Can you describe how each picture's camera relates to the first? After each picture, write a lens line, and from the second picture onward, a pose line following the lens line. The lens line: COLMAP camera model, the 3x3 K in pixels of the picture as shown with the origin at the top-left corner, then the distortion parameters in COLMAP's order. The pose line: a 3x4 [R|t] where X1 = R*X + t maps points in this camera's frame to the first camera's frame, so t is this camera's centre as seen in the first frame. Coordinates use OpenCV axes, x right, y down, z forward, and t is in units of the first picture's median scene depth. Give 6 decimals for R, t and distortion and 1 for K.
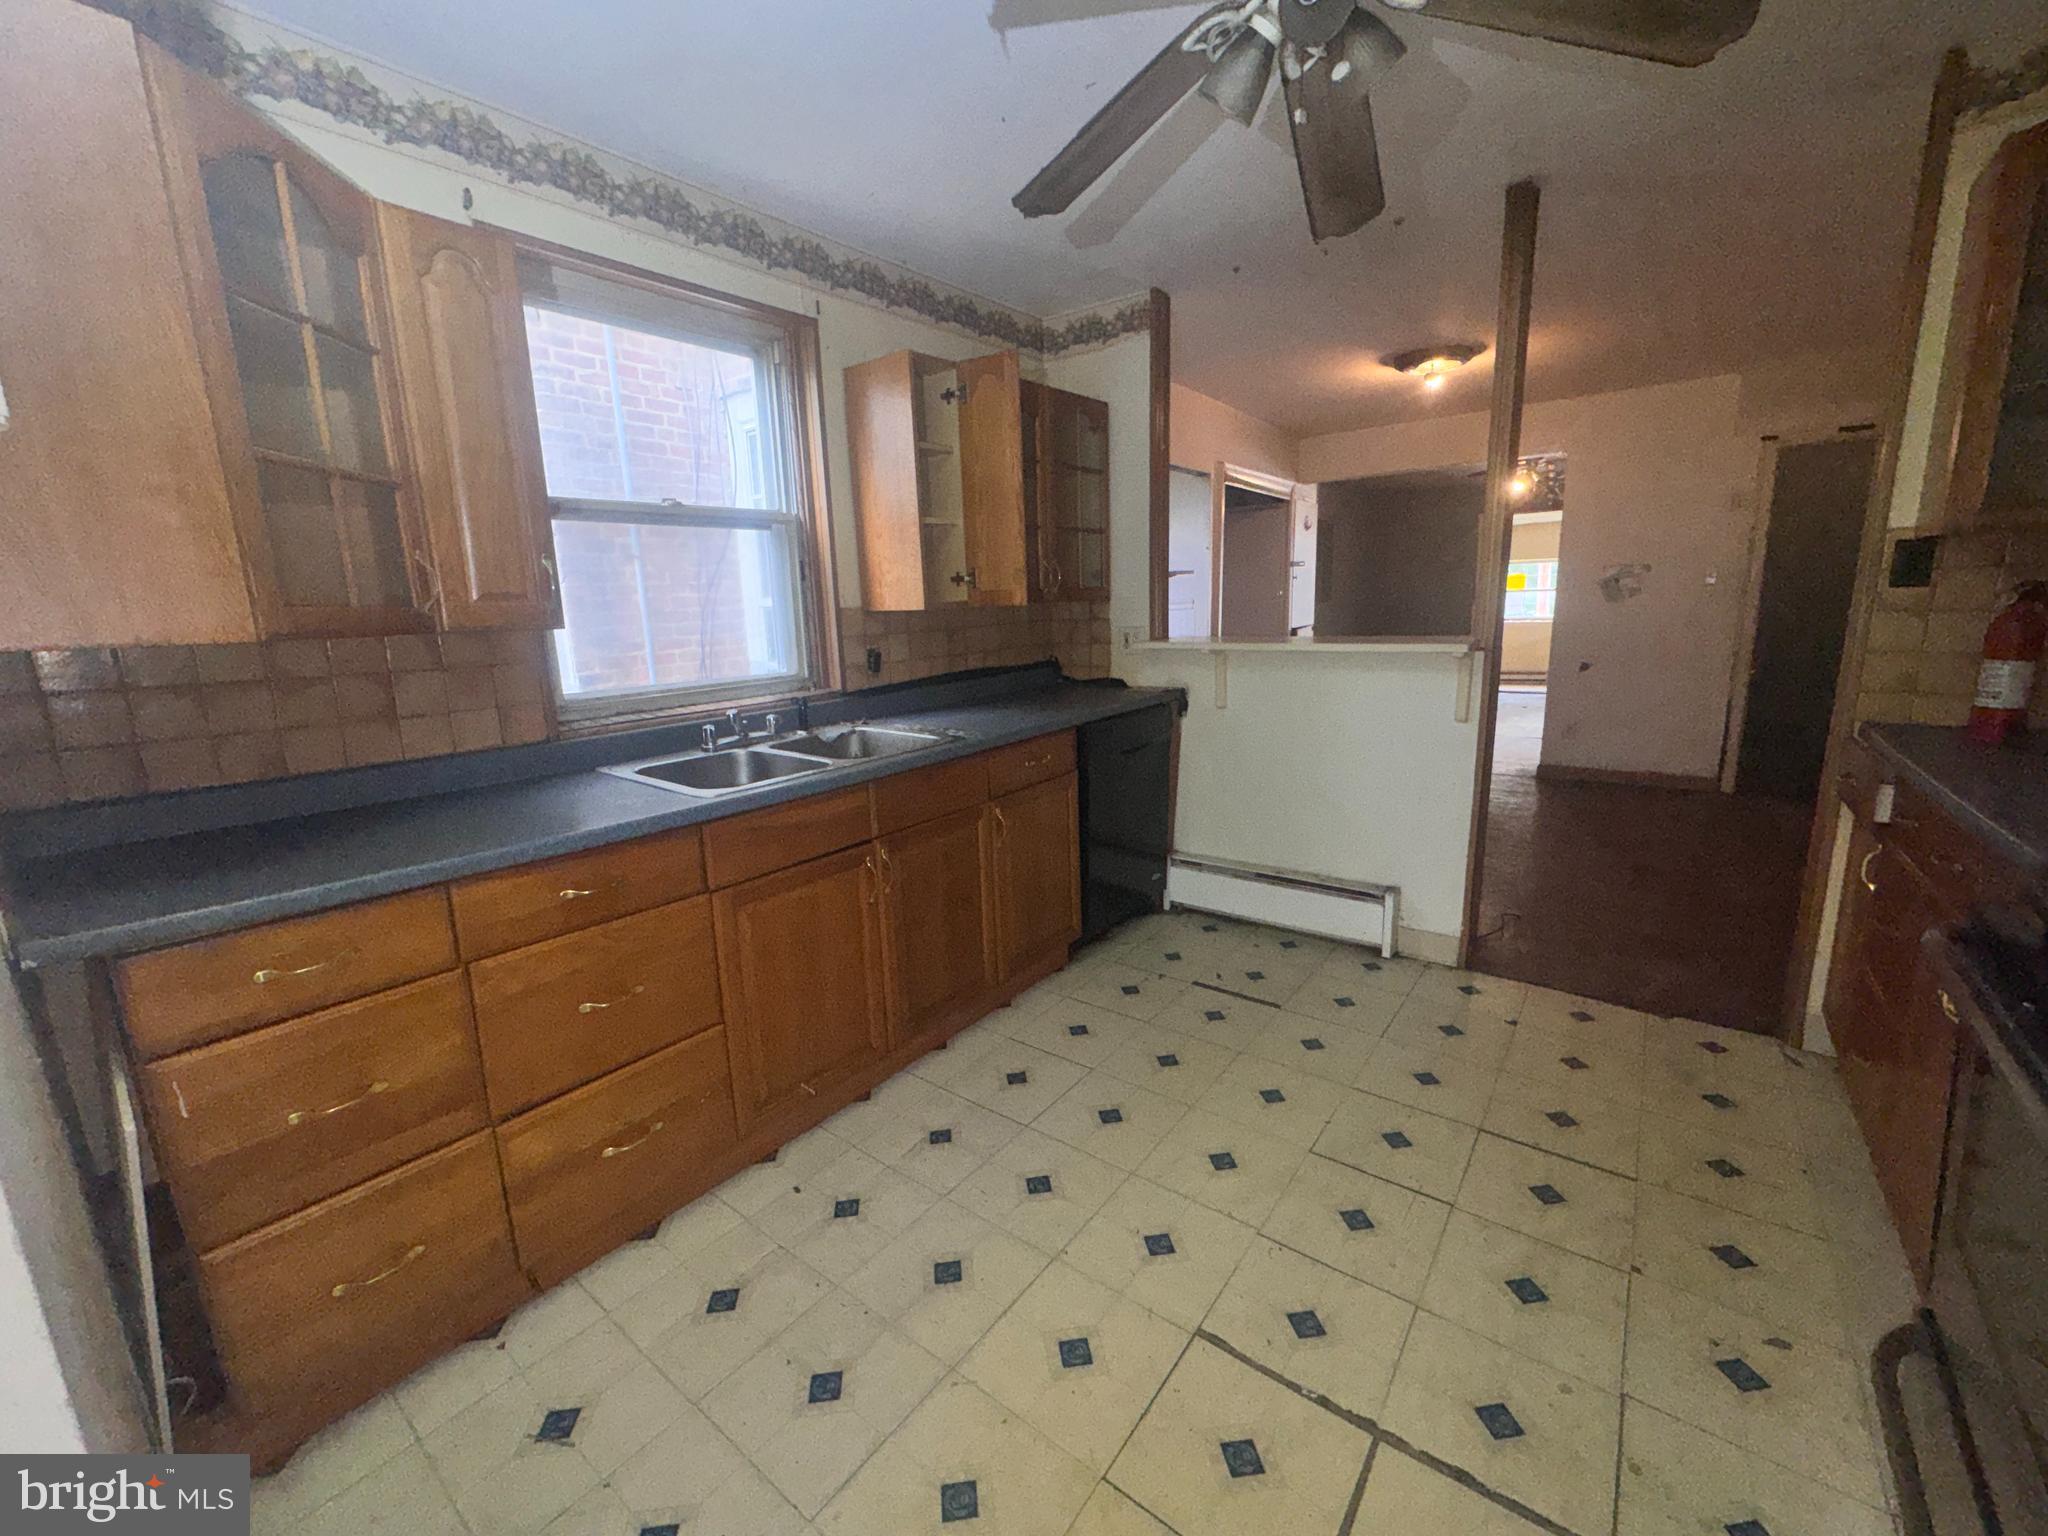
lens RADIAL K [[813.2, 0, 1023.6], [0, 813.2, 764.6], [0, 0, 1]] dist [-0.003760, -0.000120]
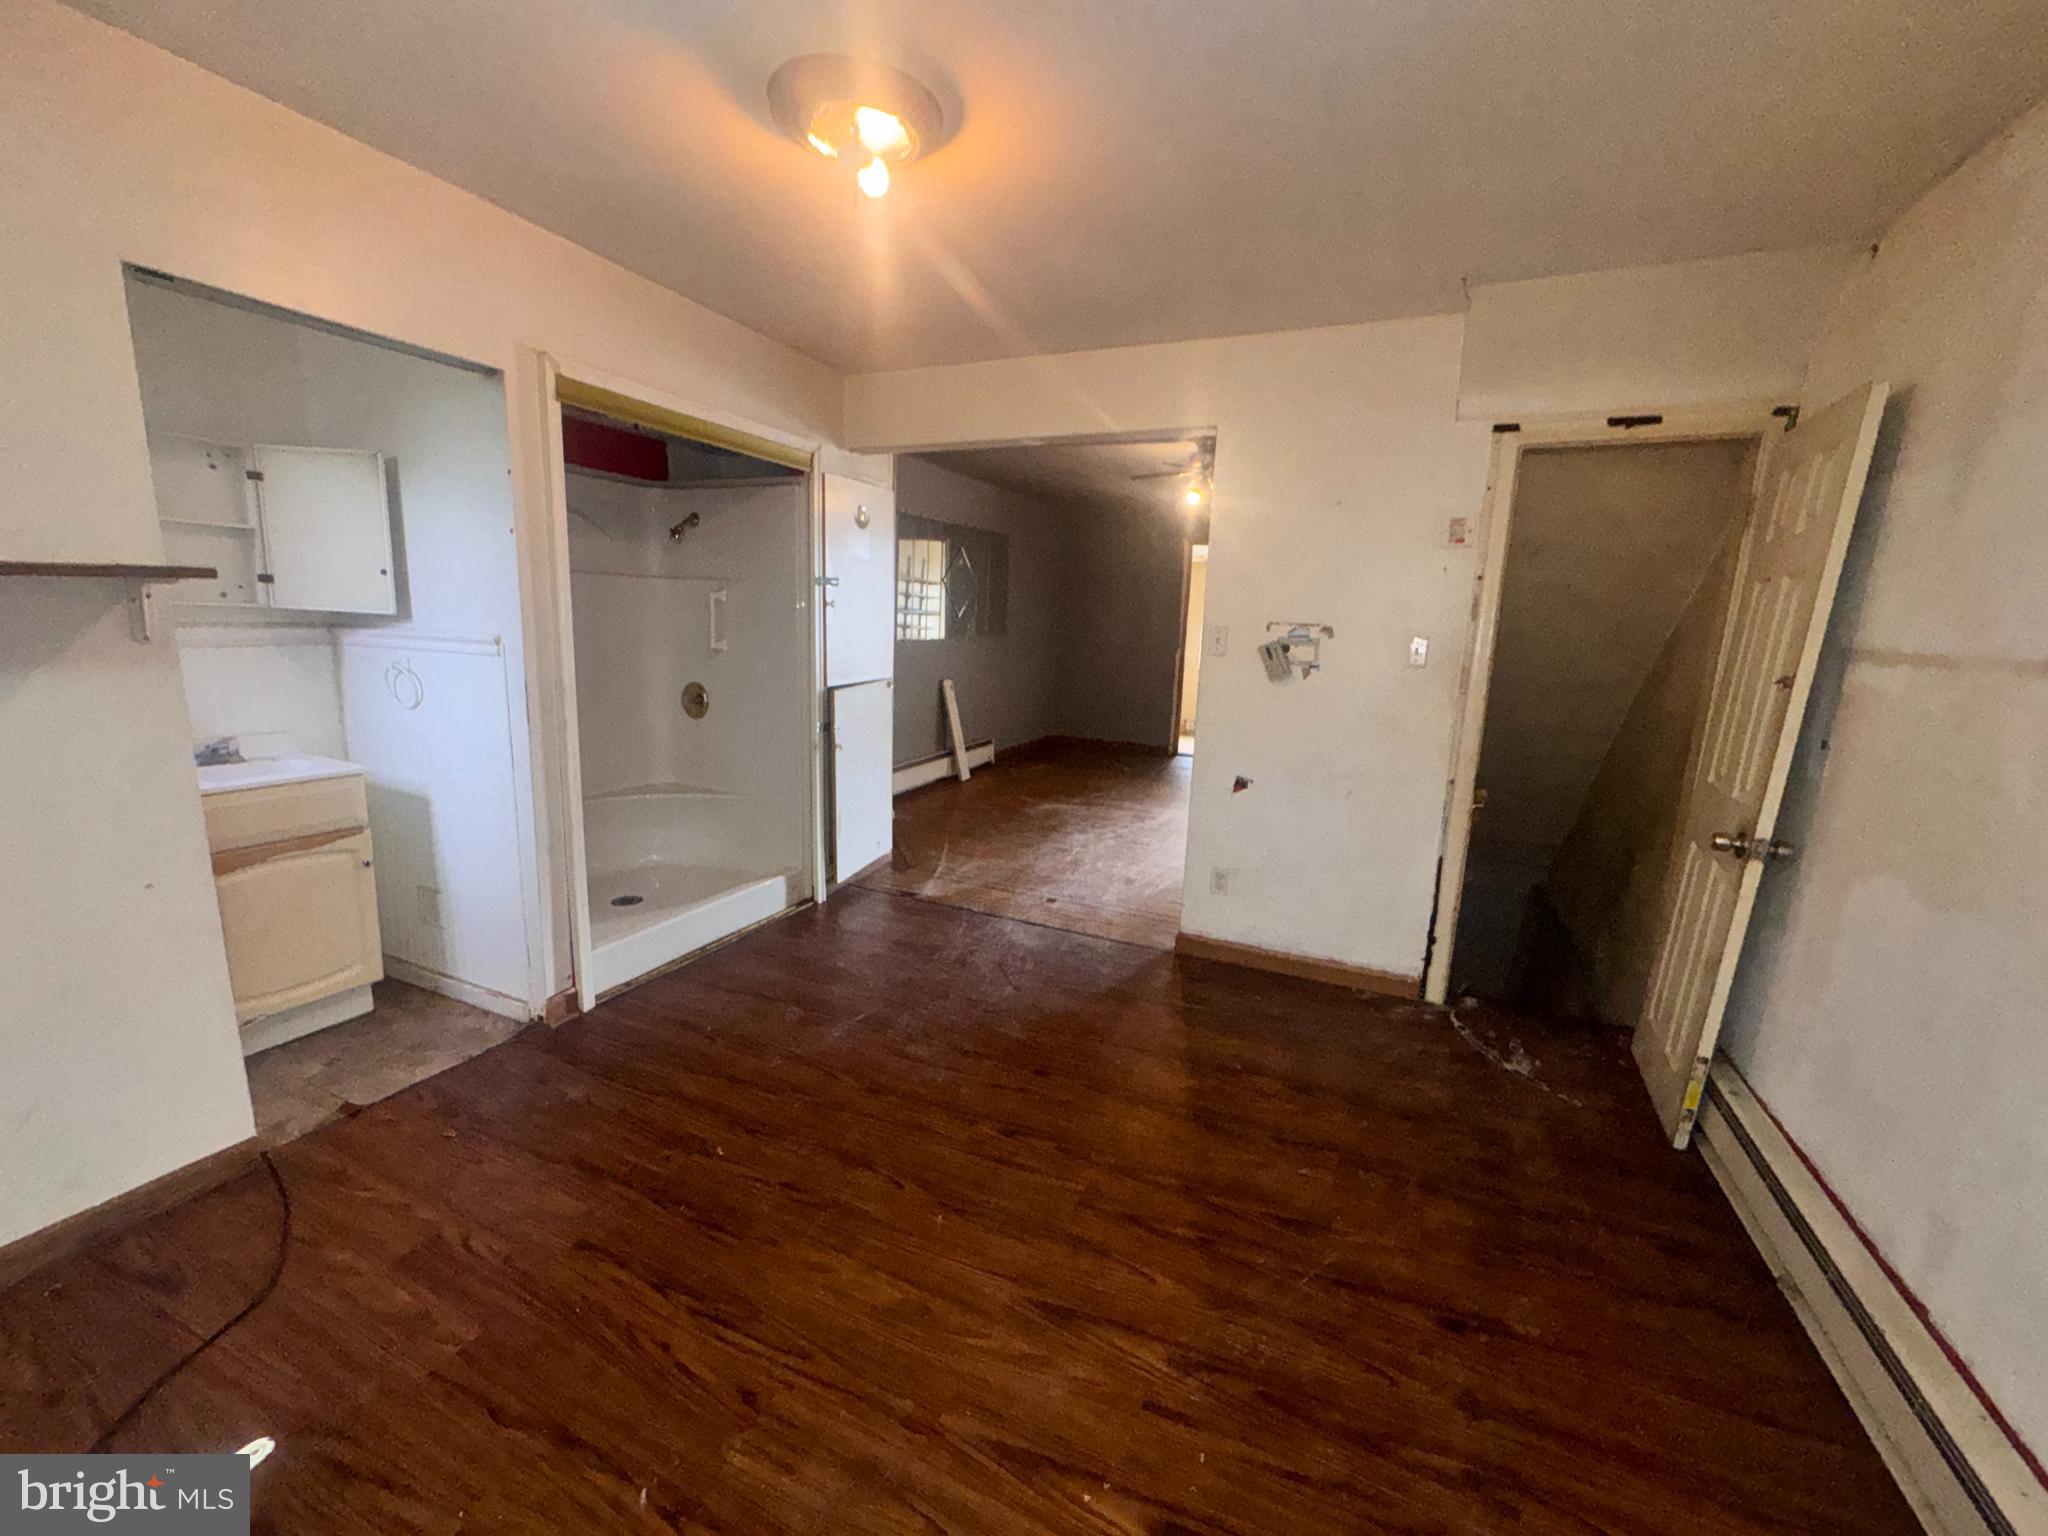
lens RADIAL K [[813.2, 0, 1014.8], [0, 813.2, 774.3], [0, 0, 1]] dist [-0.003760, -0.000120]
pose [[0.977512, 0.034743, 0.207998, 0.420907], [-0.031936, 0.999348, -0.016838, -0.119059], [-0.208448, 0.009817, 0.977984, 0.460593]]
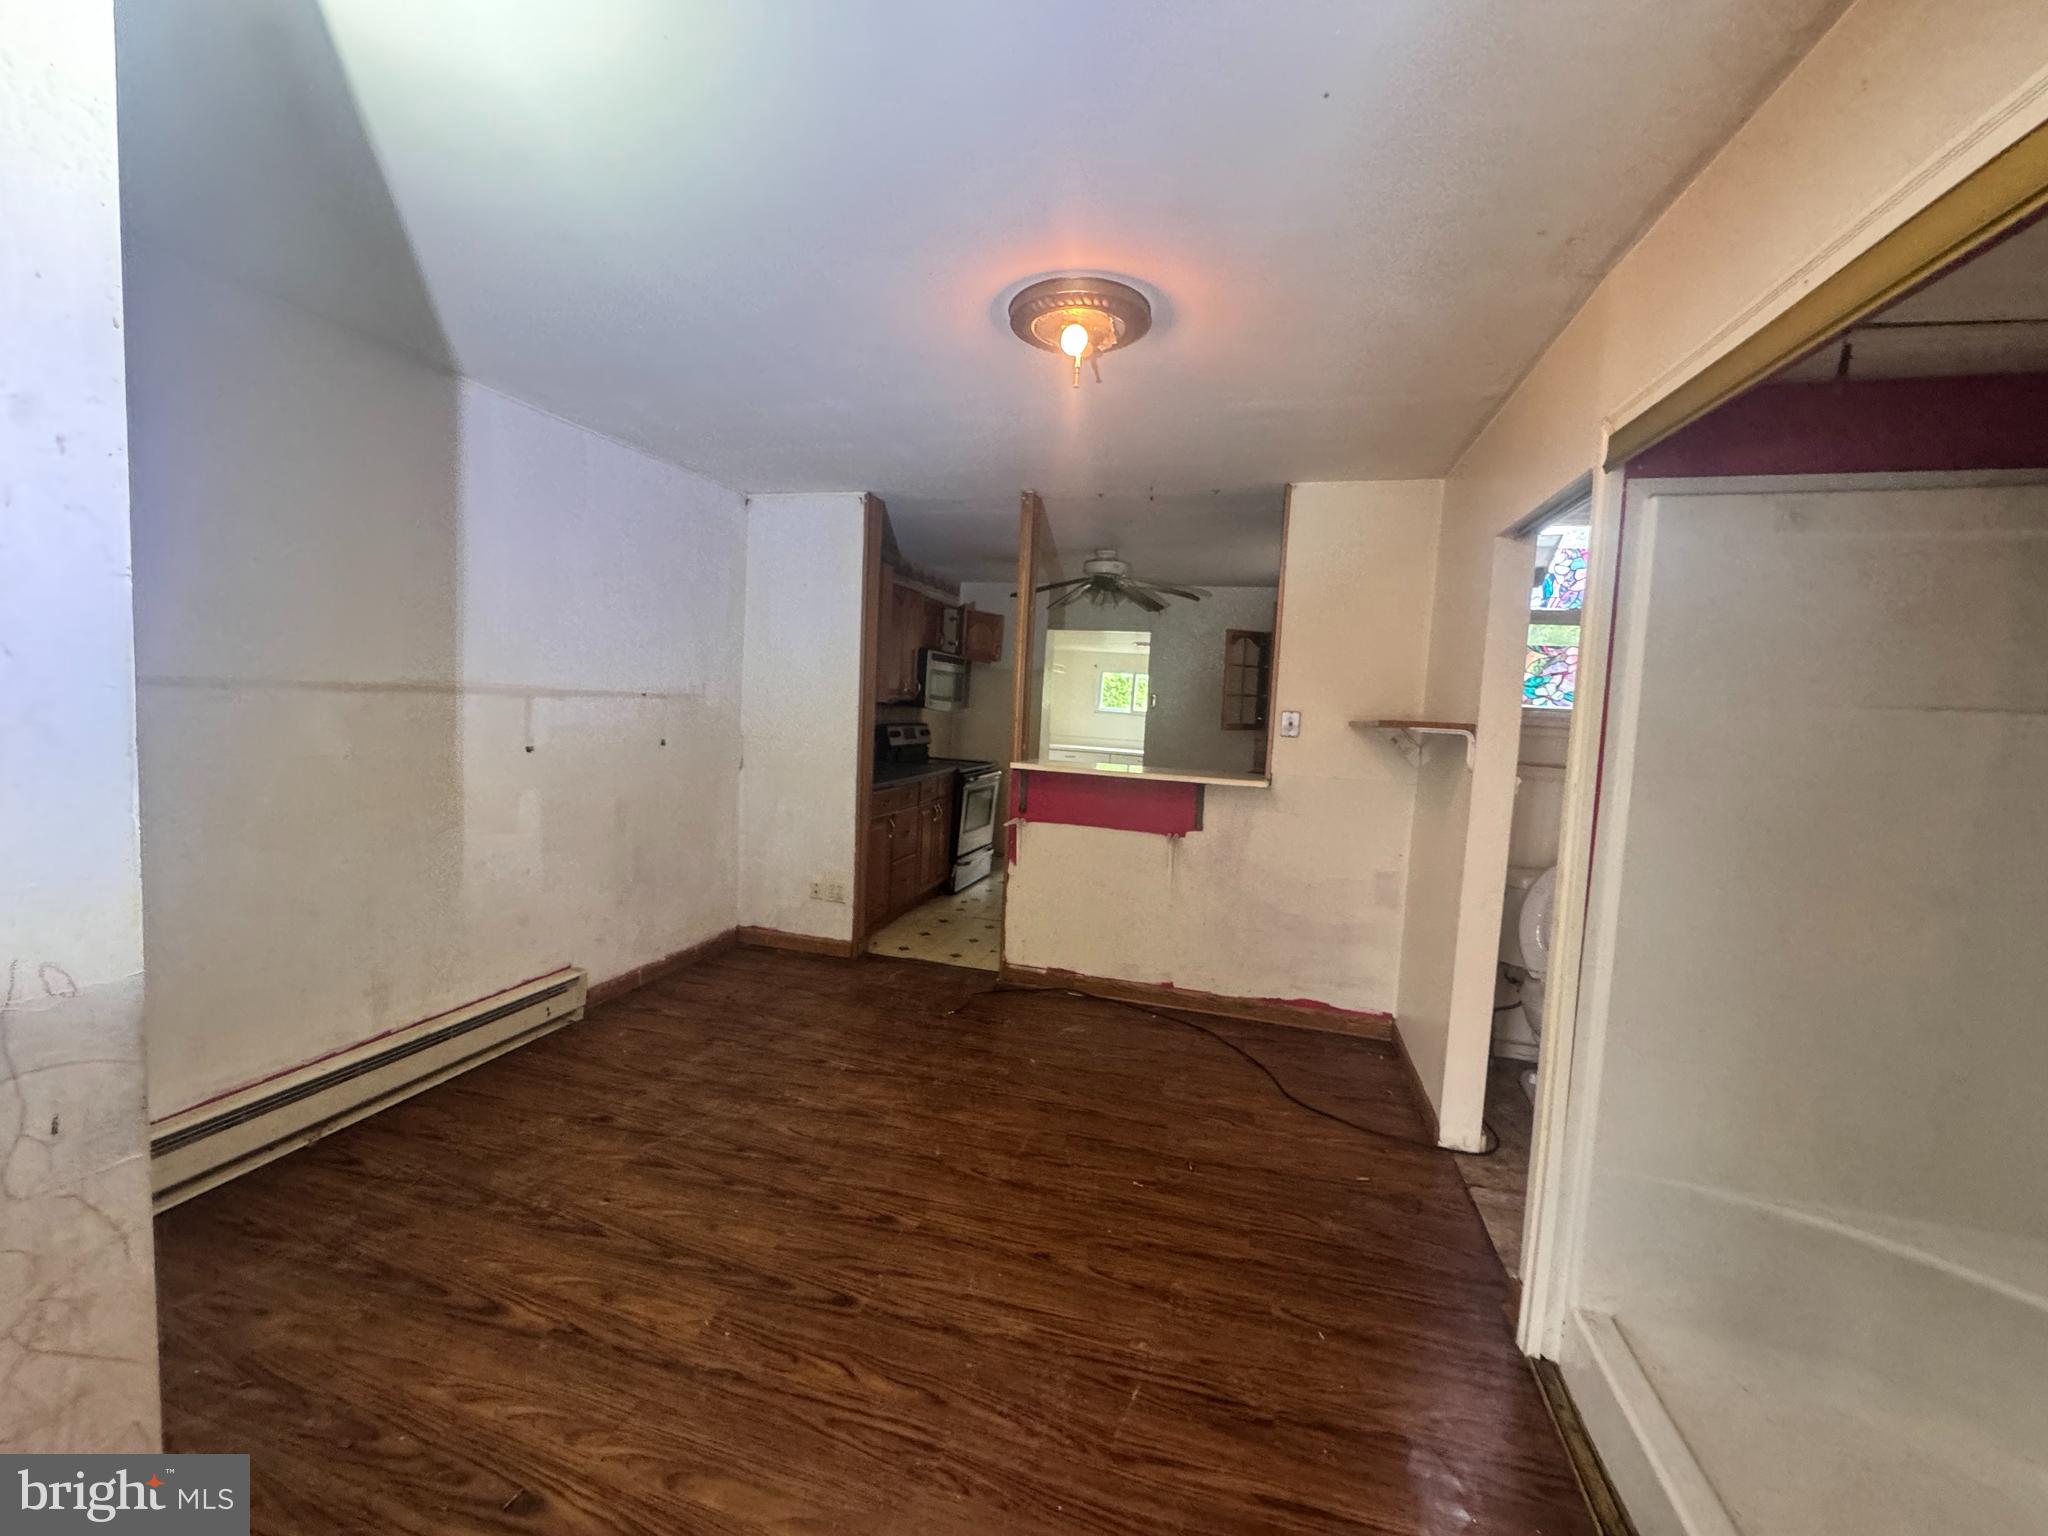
lens RADIAL K [[813.2, 0, 1027.2], [0, 813.2, 764.6], [0, 0, 1]] dist [-0.003760, -0.000120]
pose [[-0.935478, 0.019782, -0.352830, 0.592231], [-0.088910, 0.953139, 0.289173, -0.299302], [0.342016, 0.301885, -0.889882, 1.225264]]
